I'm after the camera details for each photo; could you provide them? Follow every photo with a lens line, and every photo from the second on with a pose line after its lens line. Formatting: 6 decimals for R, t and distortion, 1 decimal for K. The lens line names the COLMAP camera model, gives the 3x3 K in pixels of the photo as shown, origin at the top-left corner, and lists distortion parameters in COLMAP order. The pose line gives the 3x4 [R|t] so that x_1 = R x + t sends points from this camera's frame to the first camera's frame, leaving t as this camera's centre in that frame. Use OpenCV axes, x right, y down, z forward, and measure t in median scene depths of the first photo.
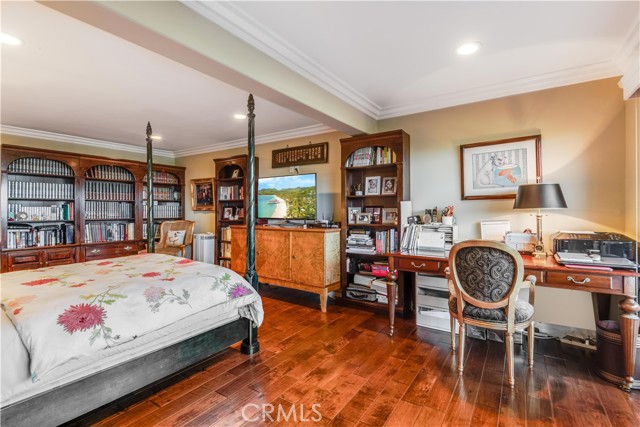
lens RADIAL K [[294.3, 0, 317.8], [0, 294.3, 207.9], [0, 0, 1]] dist [-0.001525, -0.000214]
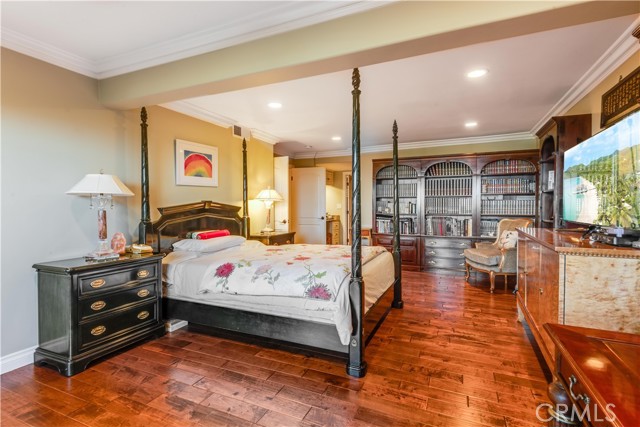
lens RADIAL K [[318.2, 0, 319.7], [0, 318.2, 213.7], [0, 0, 1]] dist [0.001024, -0.000150]
pose [[0.184375, 0.026334, -0.982503, 0.356029], [0.004340, 0.999609, 0.027607, 0.004306], [0.982846, -0.009354, 0.184189, 0.413810]]
